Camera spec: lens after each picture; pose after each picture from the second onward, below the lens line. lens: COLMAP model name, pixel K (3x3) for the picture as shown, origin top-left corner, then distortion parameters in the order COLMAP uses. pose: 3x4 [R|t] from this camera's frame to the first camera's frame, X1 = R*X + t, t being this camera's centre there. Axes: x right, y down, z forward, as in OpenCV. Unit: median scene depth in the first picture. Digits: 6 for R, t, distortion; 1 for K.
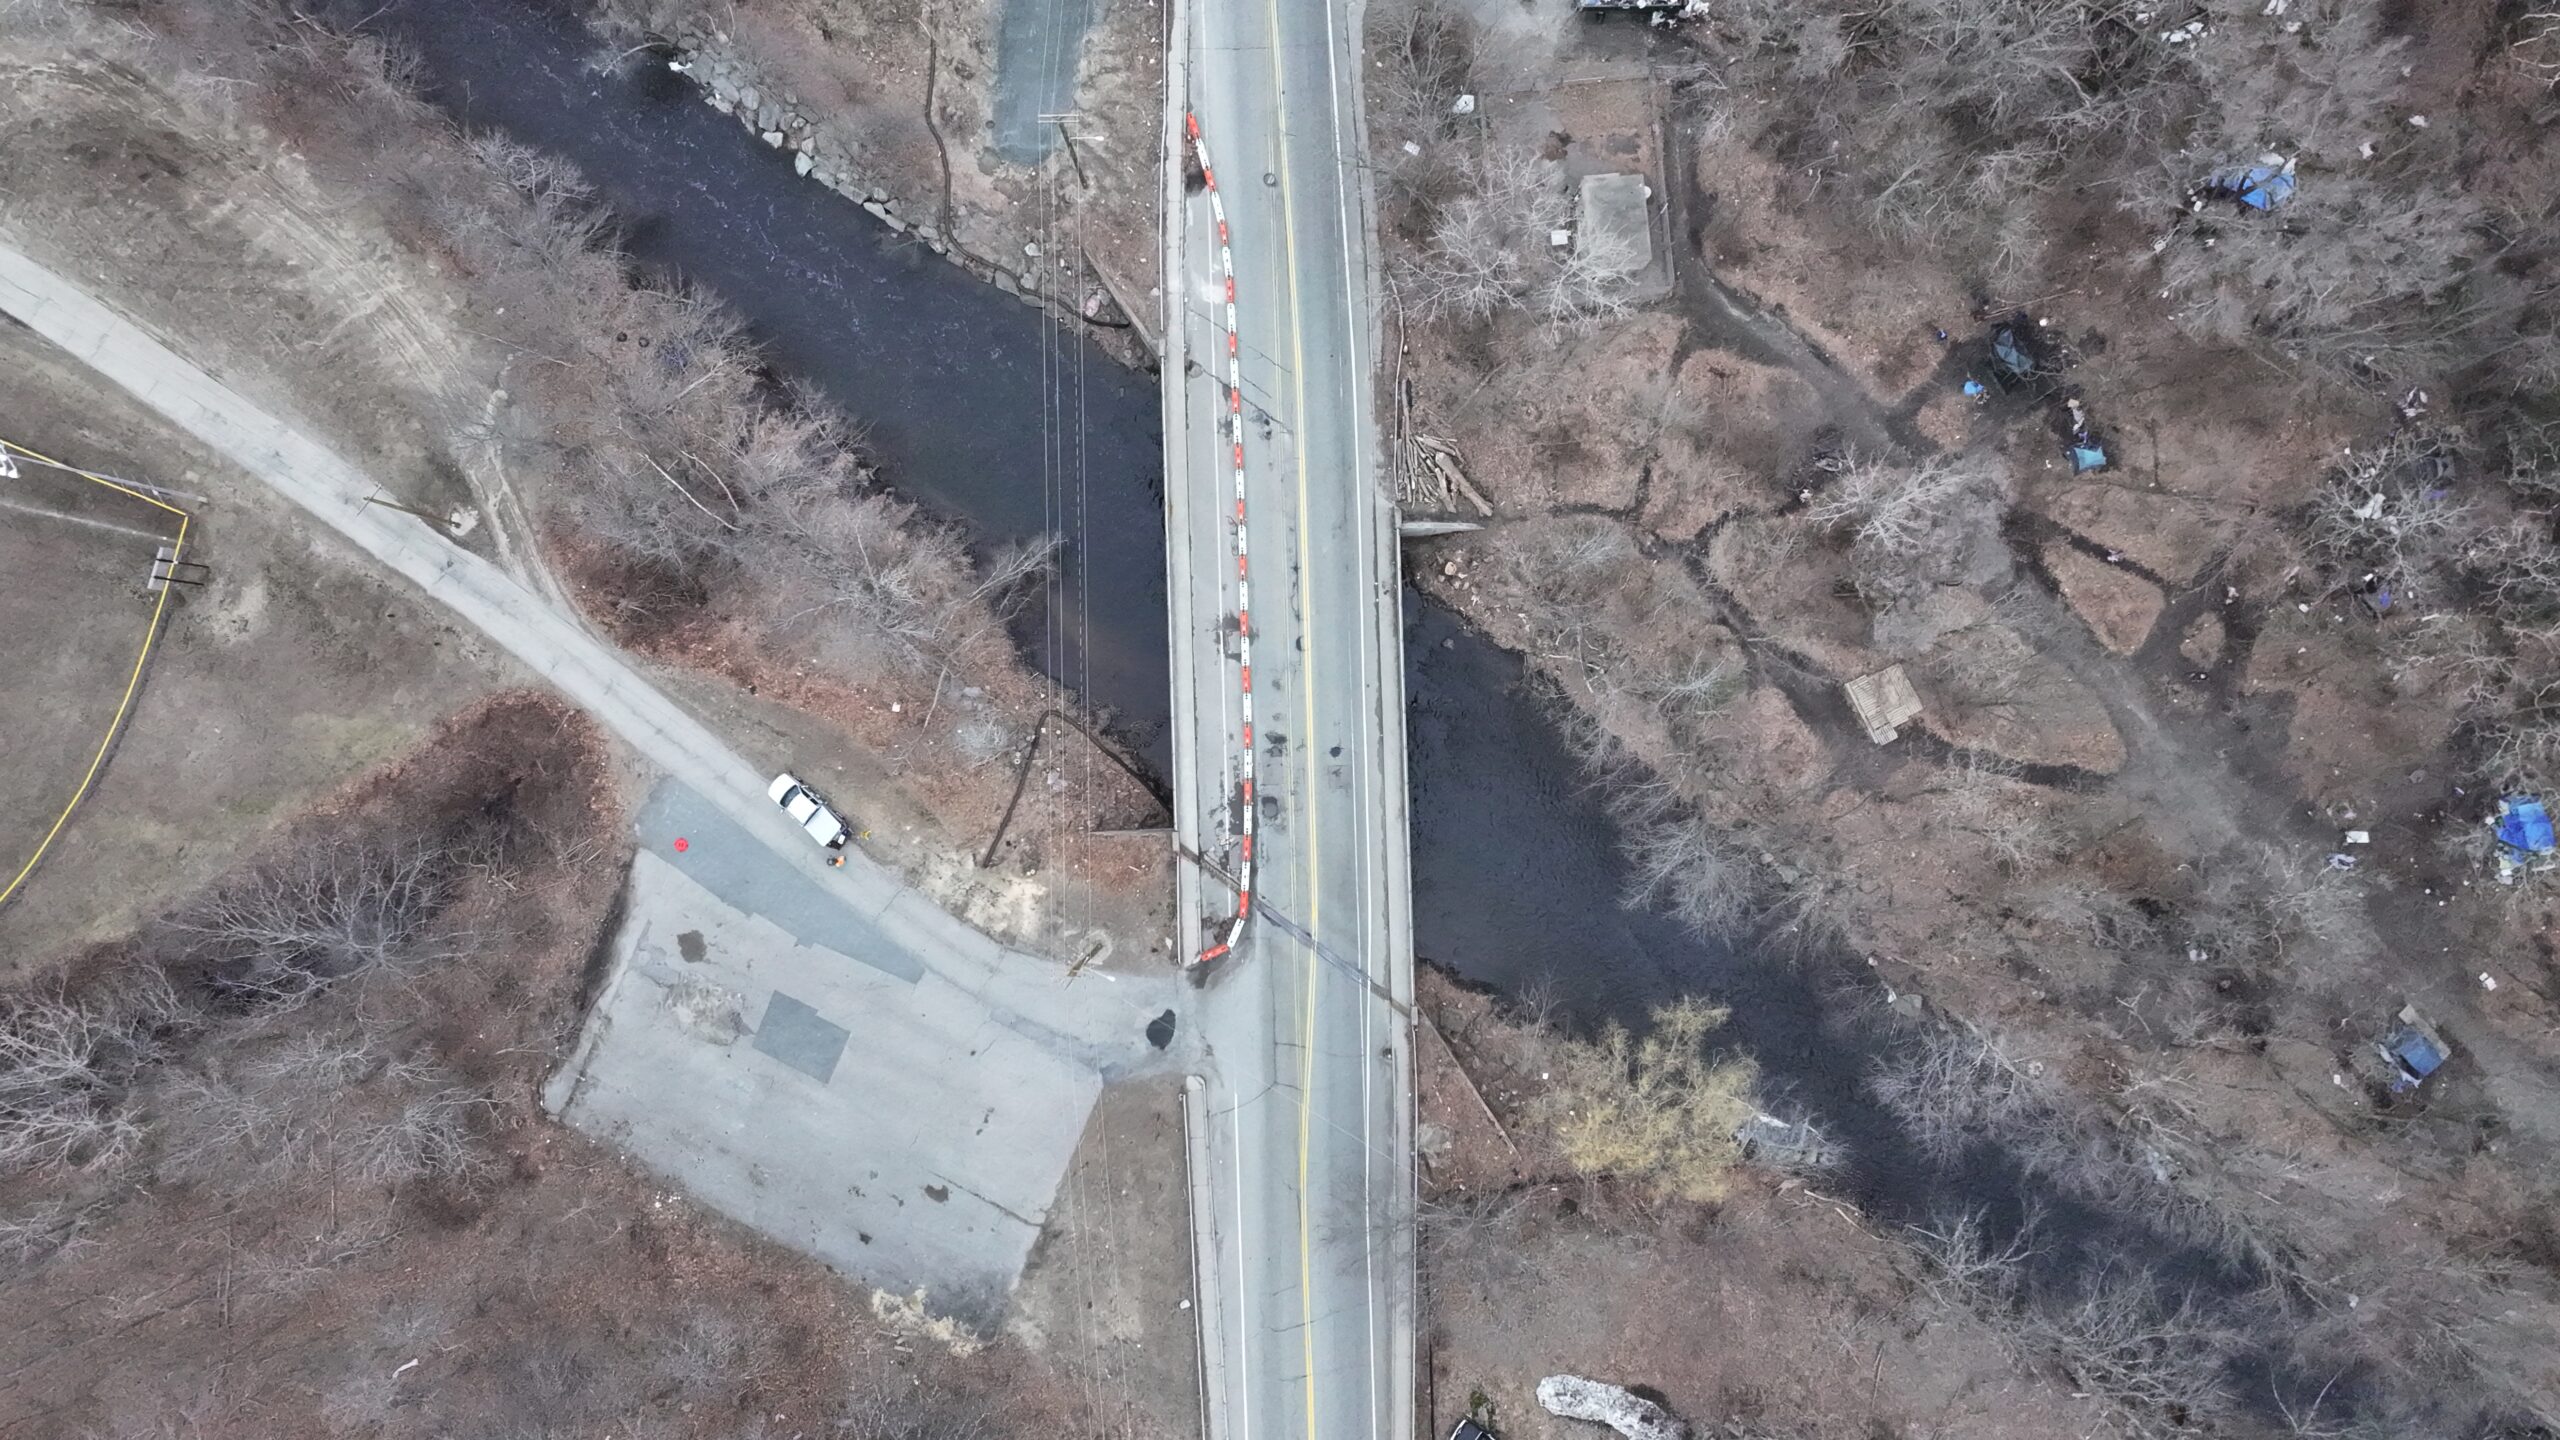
lens RADIAL K [[1797.7, 0, 1291.9], [0, 1797.7, 717.9], [0, 0, 1]] dist [0.008230, 0.000768]
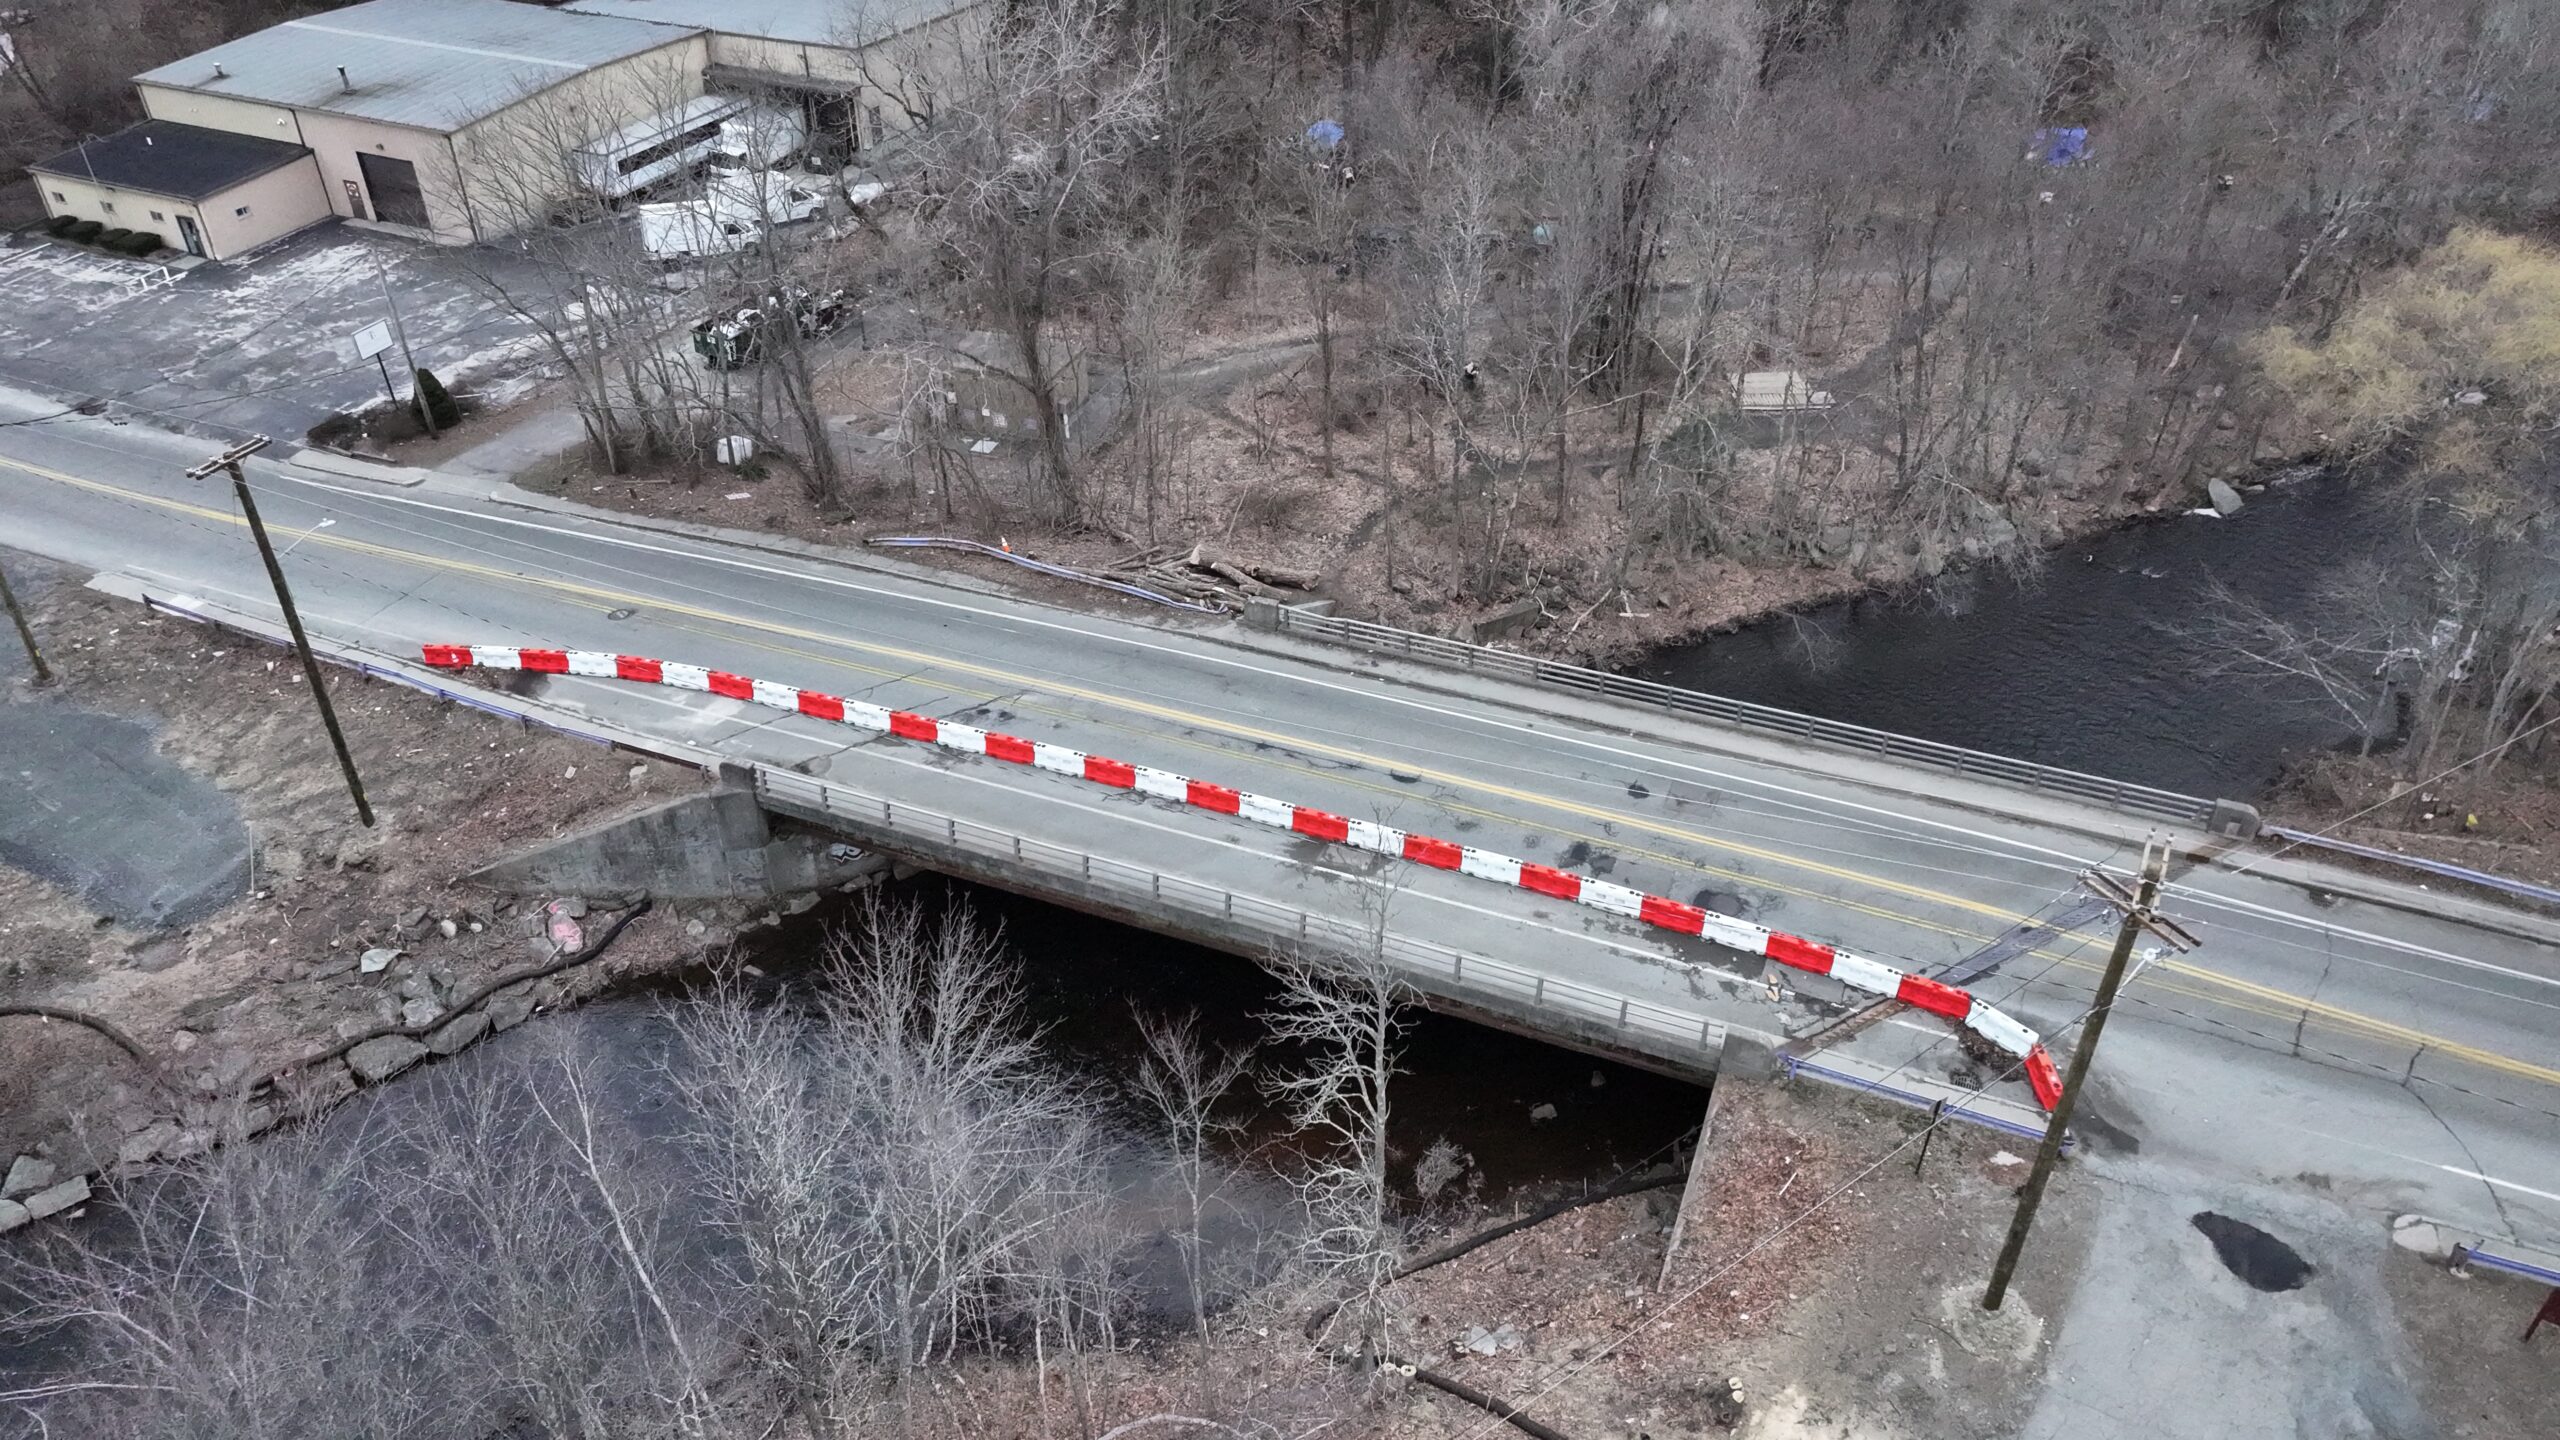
lens RADIAL K [[1800.6, 0, 1289.3], [0, 1800.6, 715.2], [0, 0, 1]] dist [0.004791, 0.007275]
pose [[0.419662, -0.526410, 0.739443, -0.361601], [0.907594, 0.254640, -0.333815, 0.089804], [-0.012568, 0.811203, 0.584629, 0.693524]]
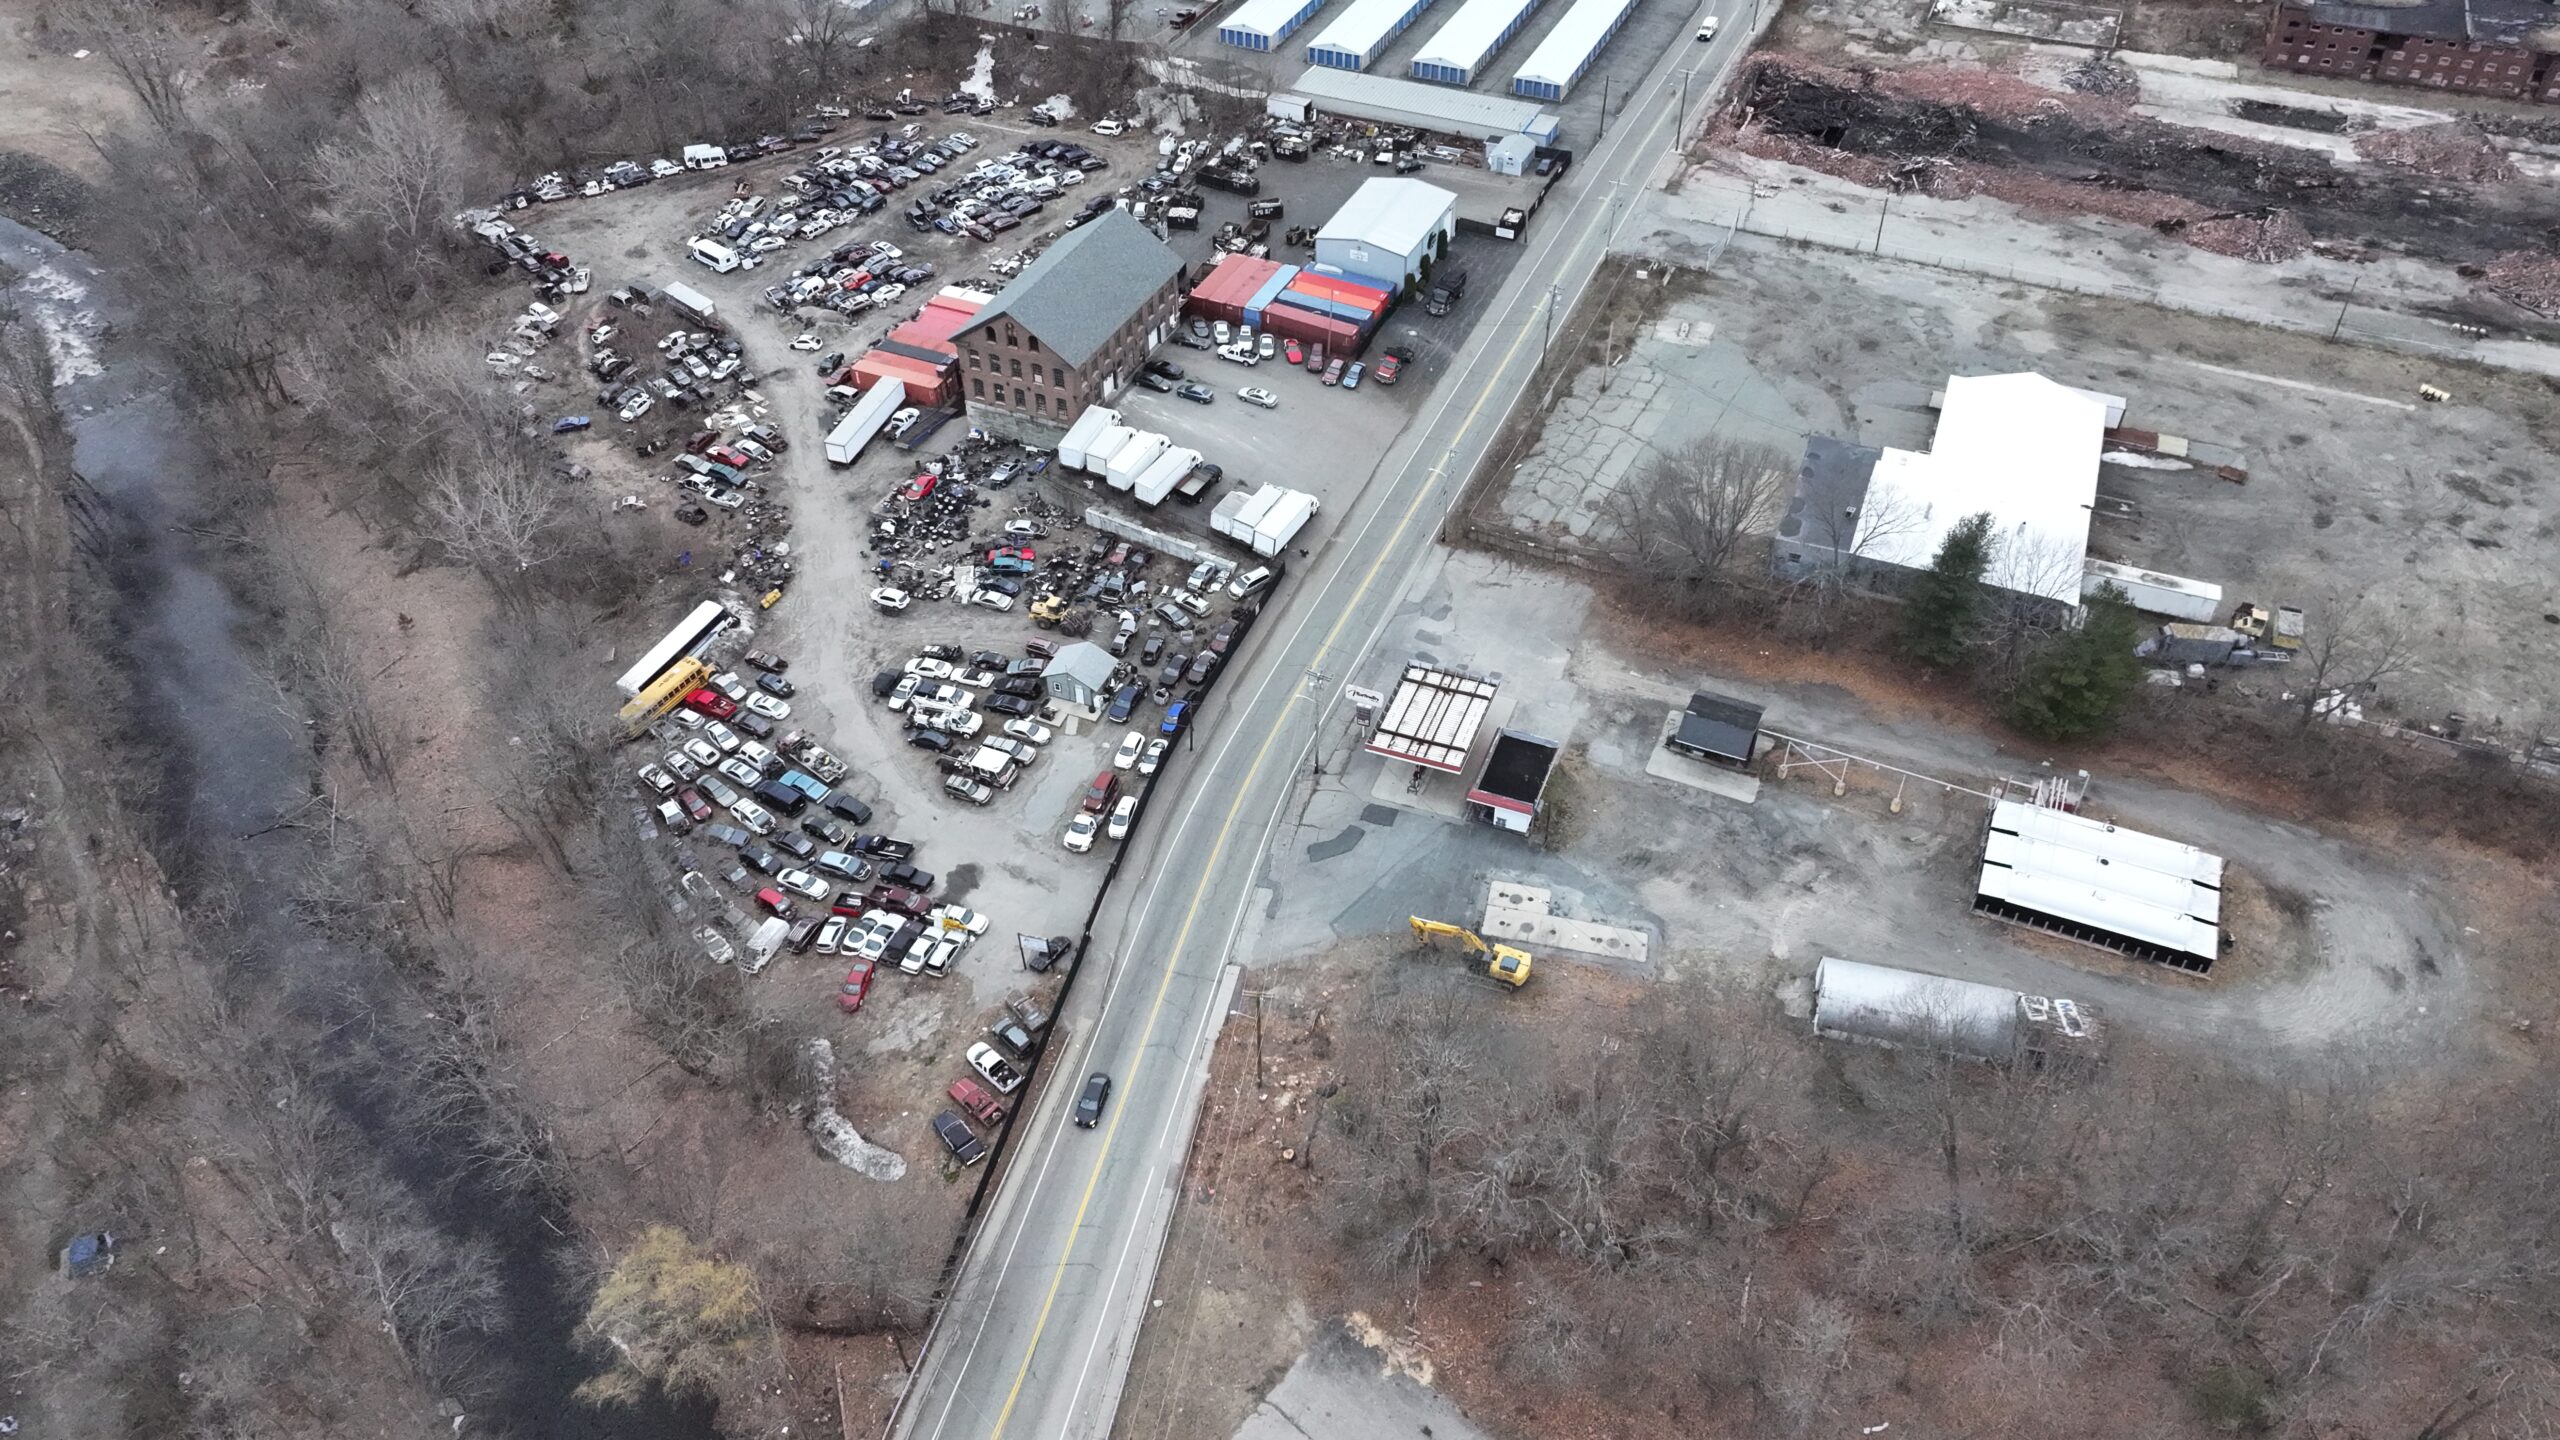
lens RADIAL K [[1800.6, 0, 1289.3], [0, 1800.6, 715.2], [0, 0, 1]] dist [0.004791, 0.007275]
pose [[-0.964769, -0.168316, 0.202212, -0.300396], [0.263020, -0.635654, 0.725786, -0.234665], [0.006375, 0.753402, 0.657530, -0.020480]]
